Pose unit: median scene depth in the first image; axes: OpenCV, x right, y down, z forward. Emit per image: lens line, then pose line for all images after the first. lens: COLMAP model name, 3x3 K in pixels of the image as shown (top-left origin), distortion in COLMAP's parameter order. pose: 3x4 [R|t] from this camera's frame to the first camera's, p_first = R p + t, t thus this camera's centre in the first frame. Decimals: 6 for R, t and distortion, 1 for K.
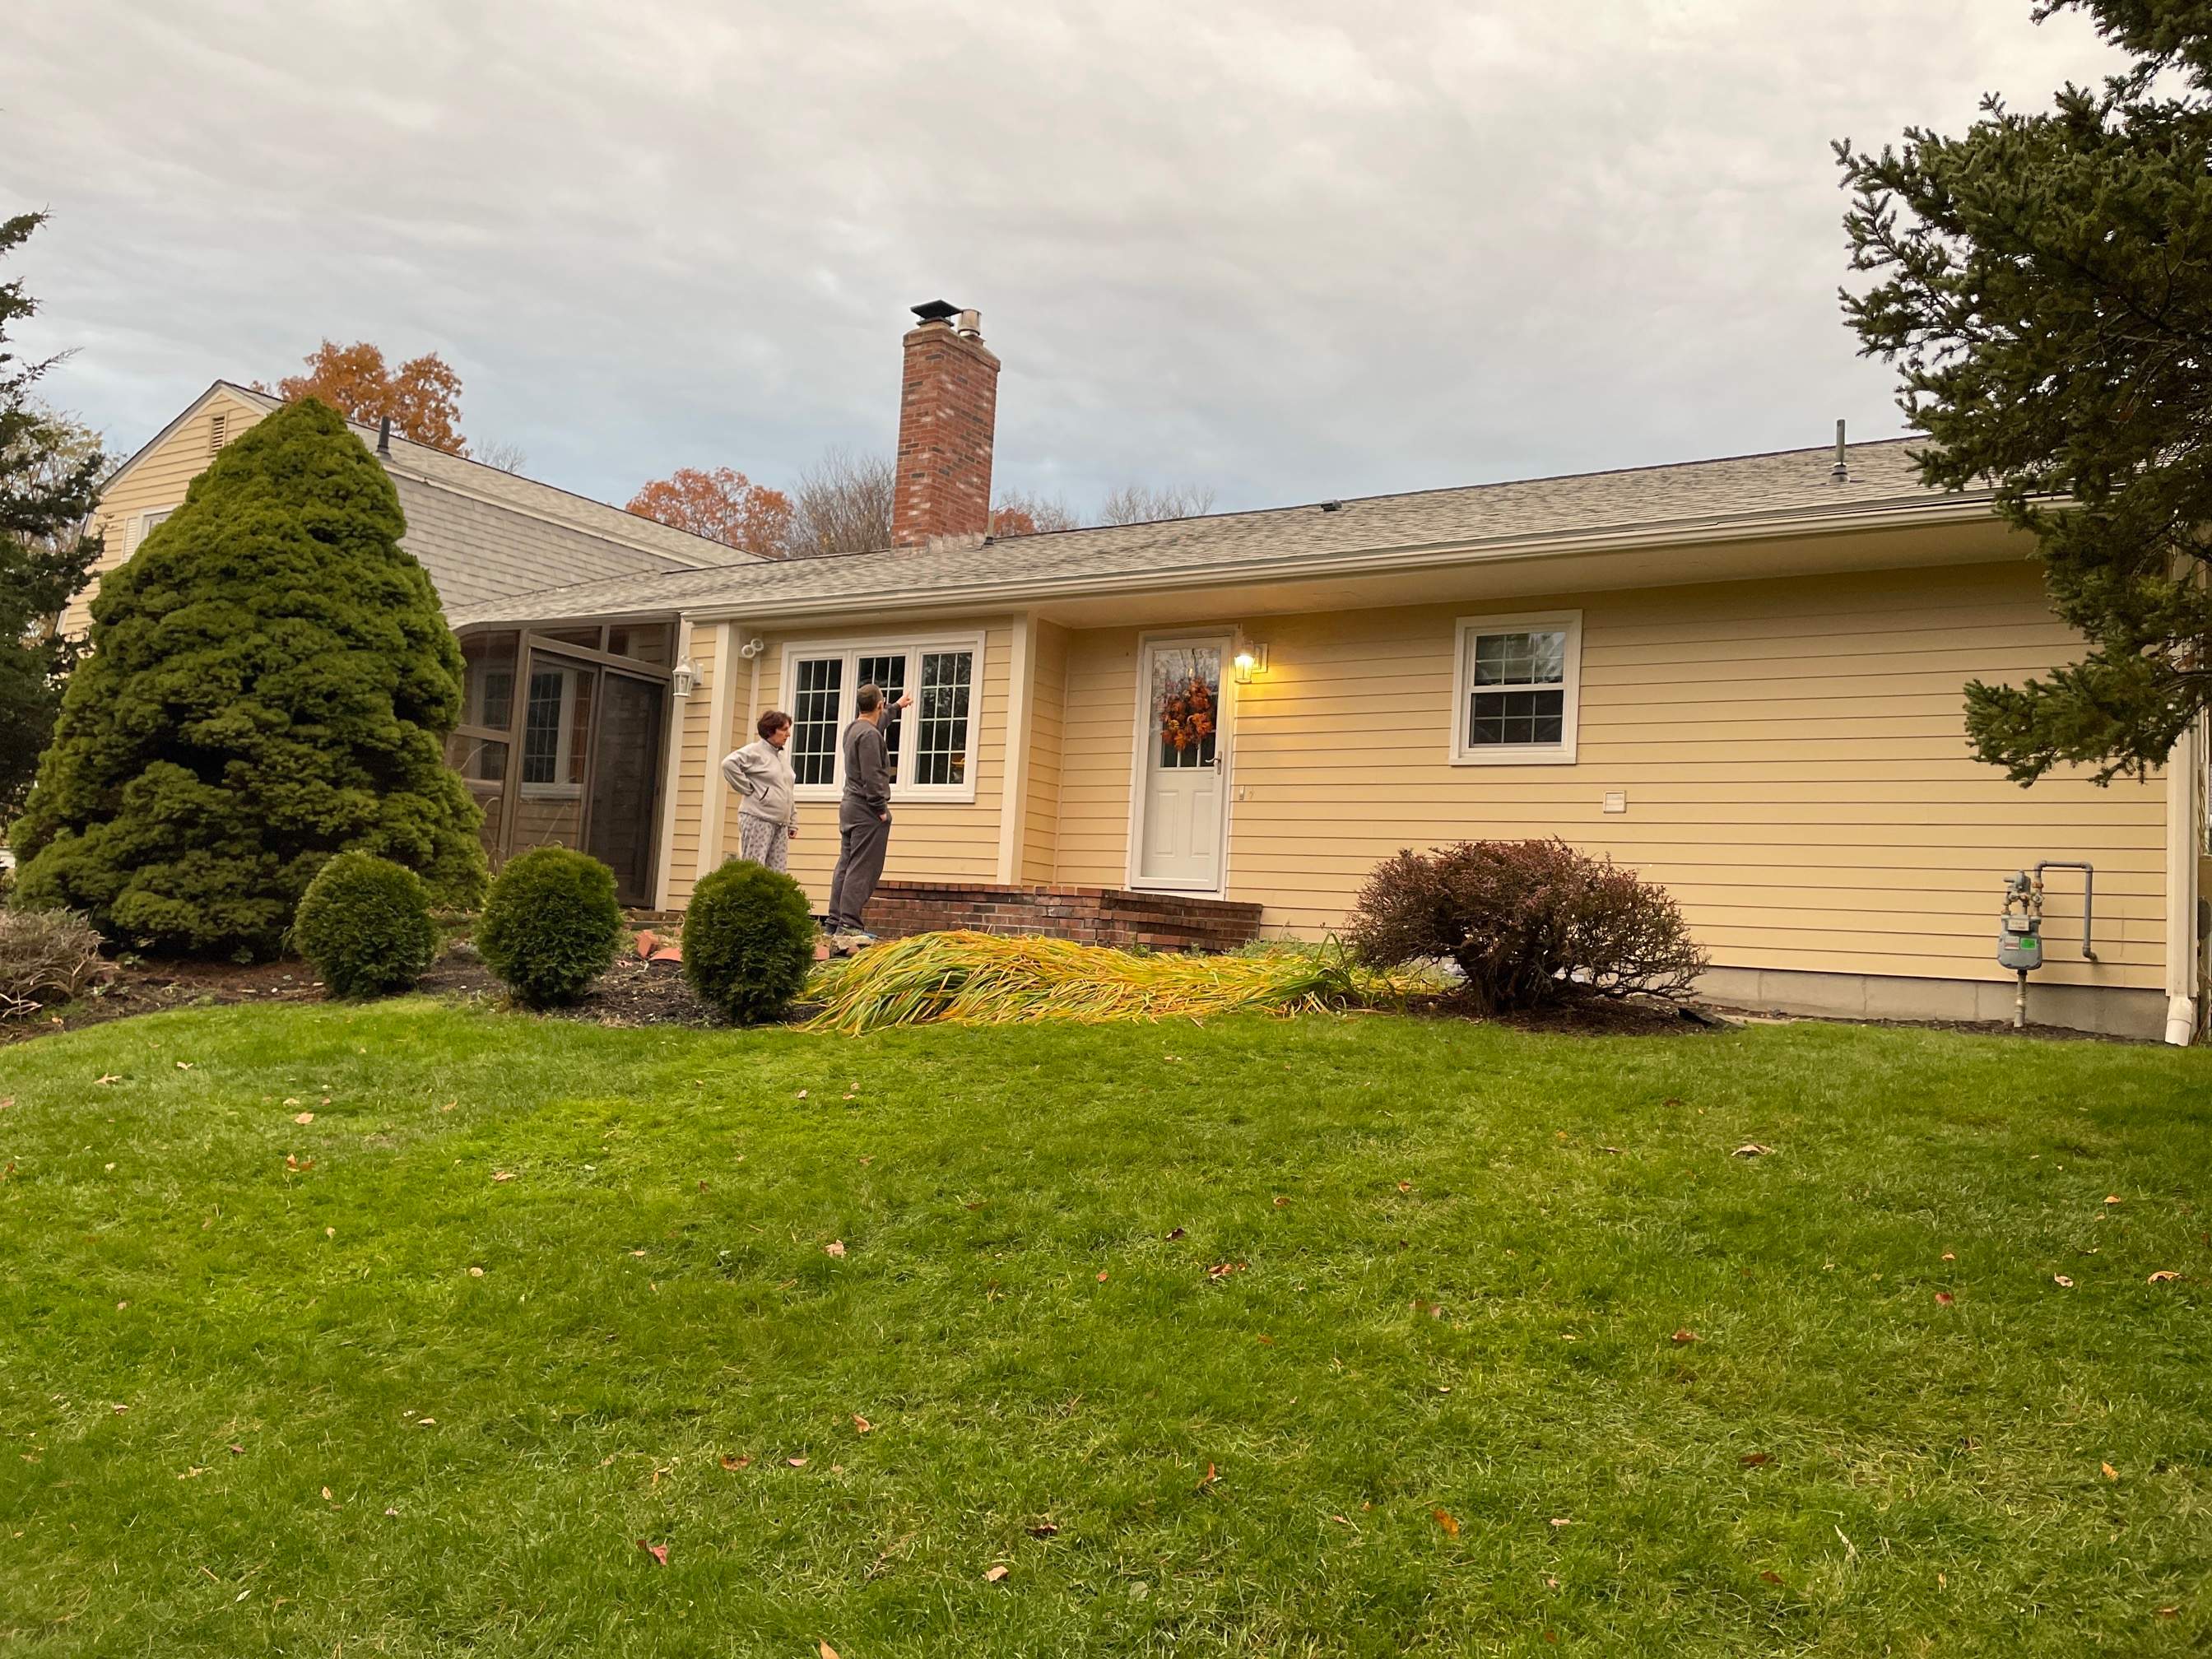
lens RADIAL K [[1657.3, 0, 1135.9], [0, 1657.3, 820.6], [0, 0, 1]] dist [0.093884, -0.123546]
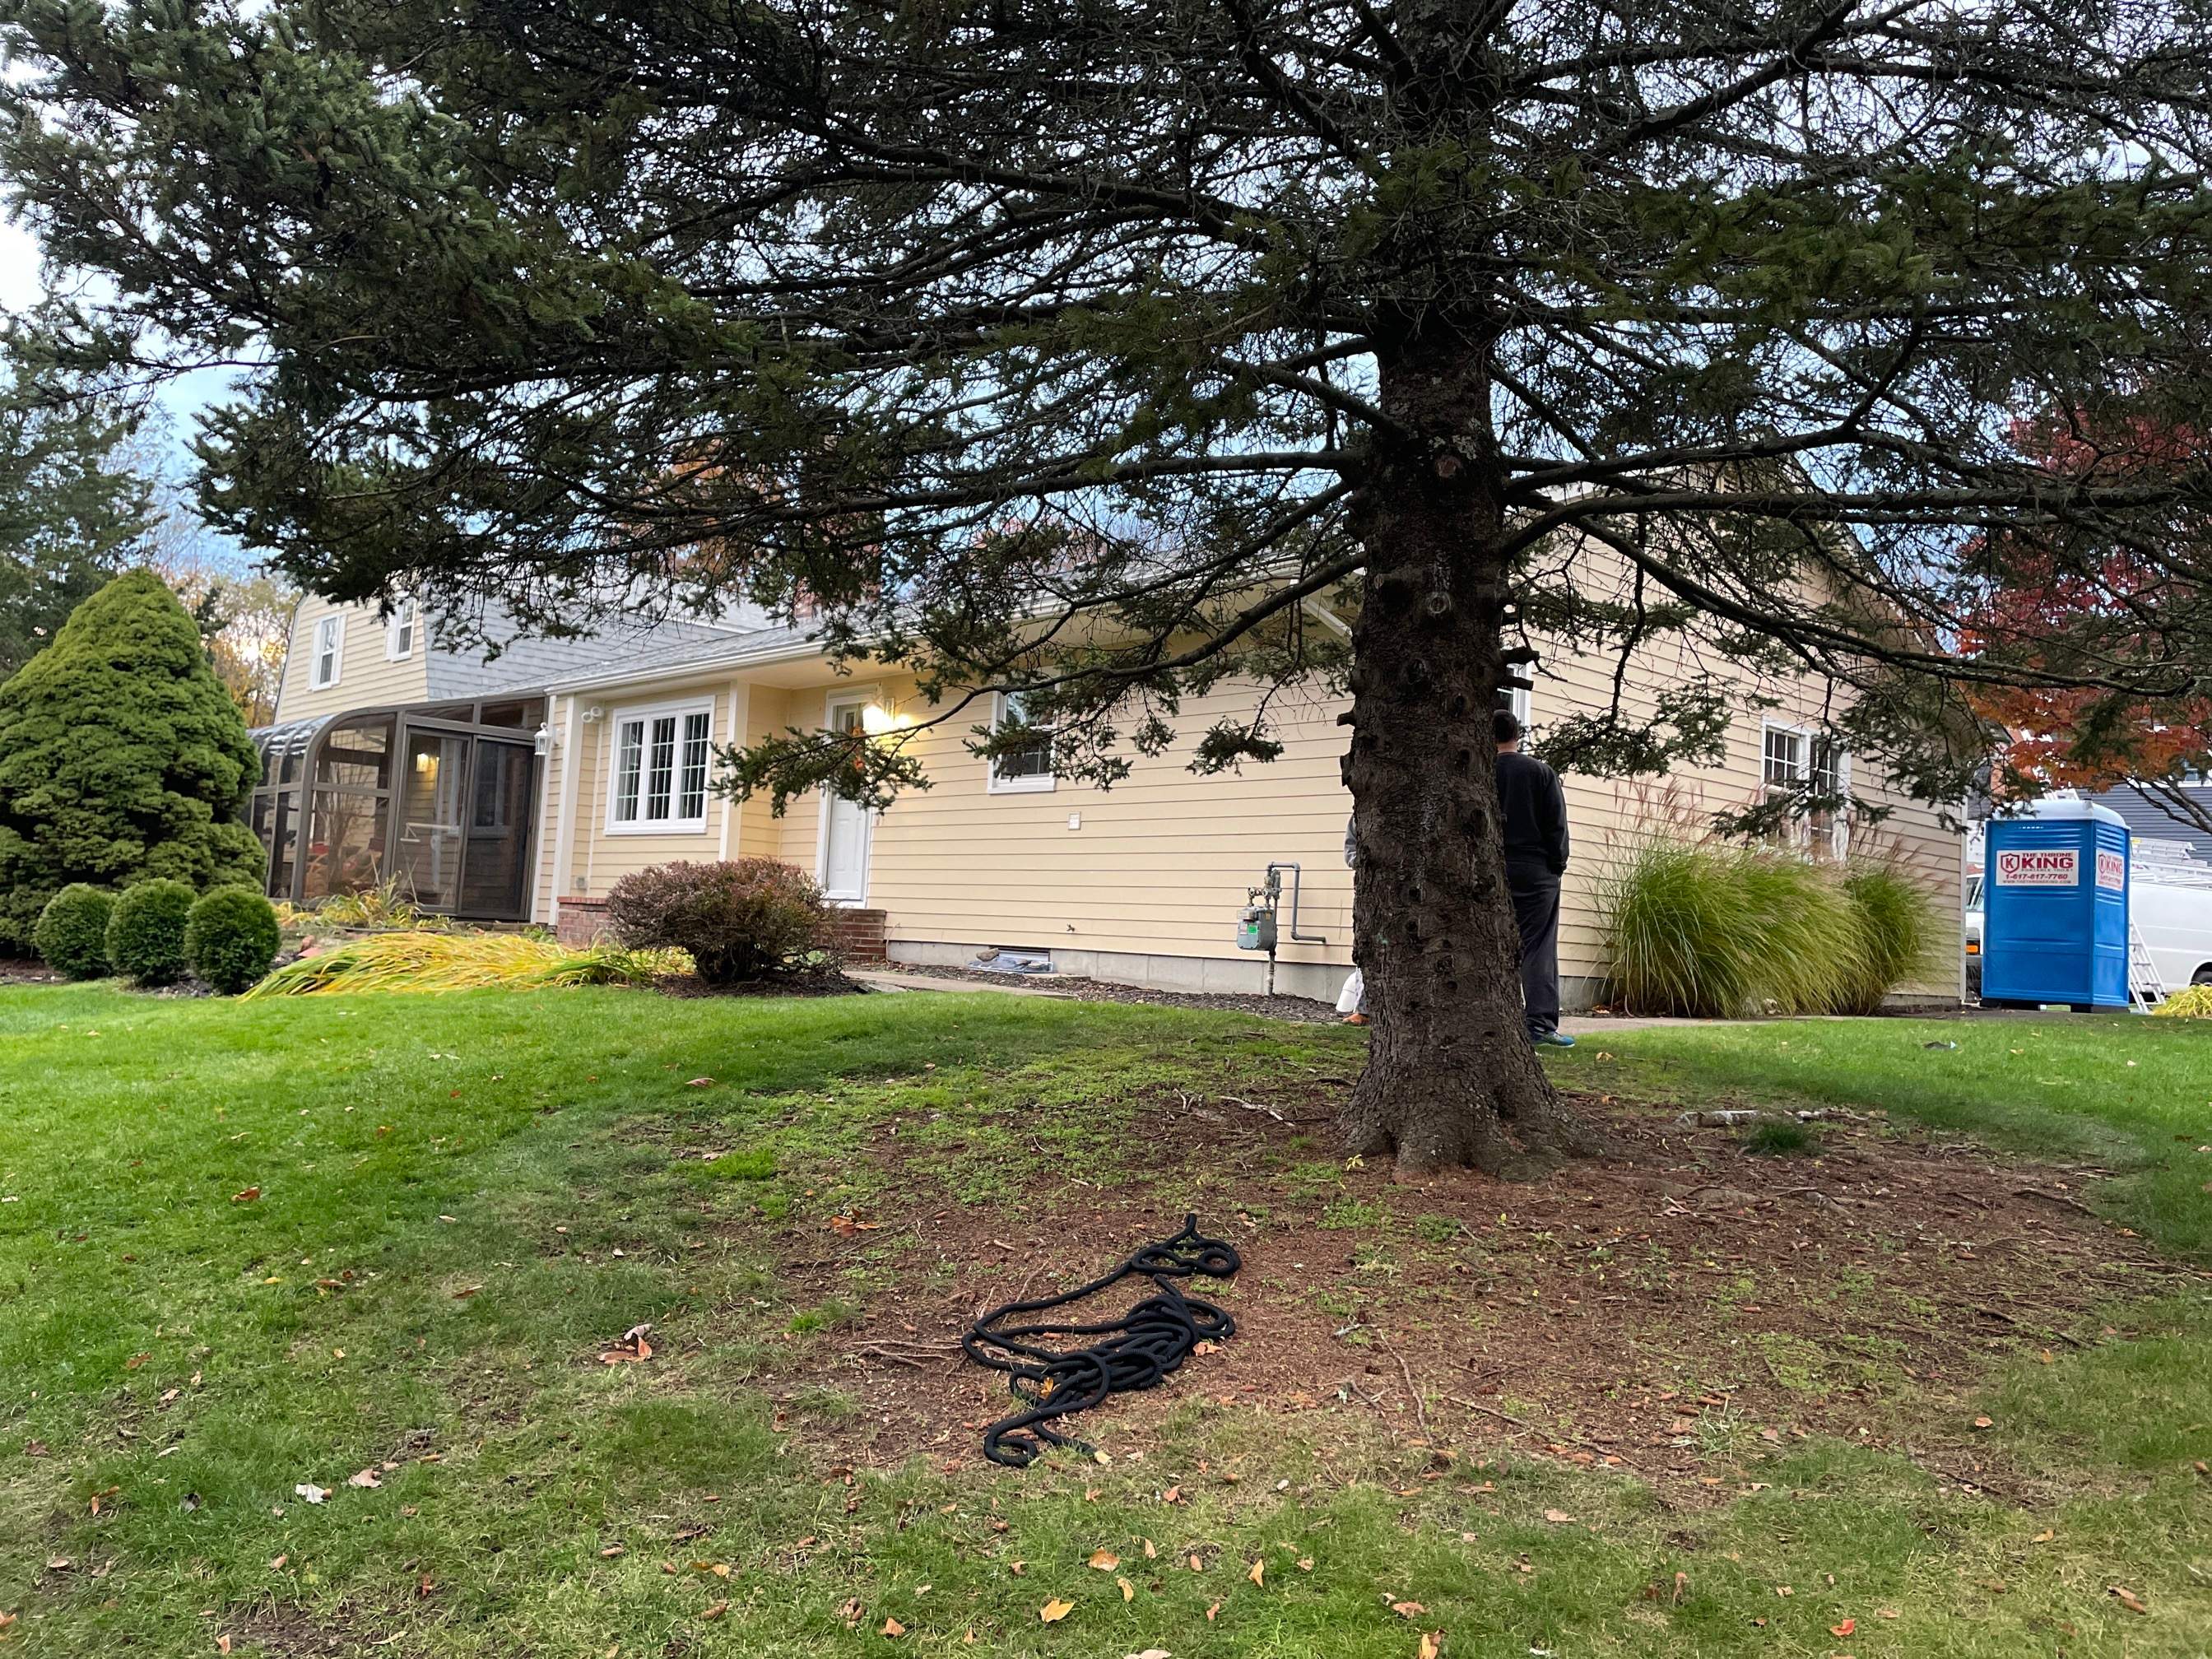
lens RADIAL K [[1657.3, 0, 1135.9], [0, 1657.3, 820.6], [0, 0, 1]] dist [0.093884, -0.123546]
pose [[0.970183, -0.029282, -0.240598, 0.739184], [0.027069, 0.999555, -0.012498, 0.005808], [0.240857, 0.005613, 0.970544, -0.206688]]
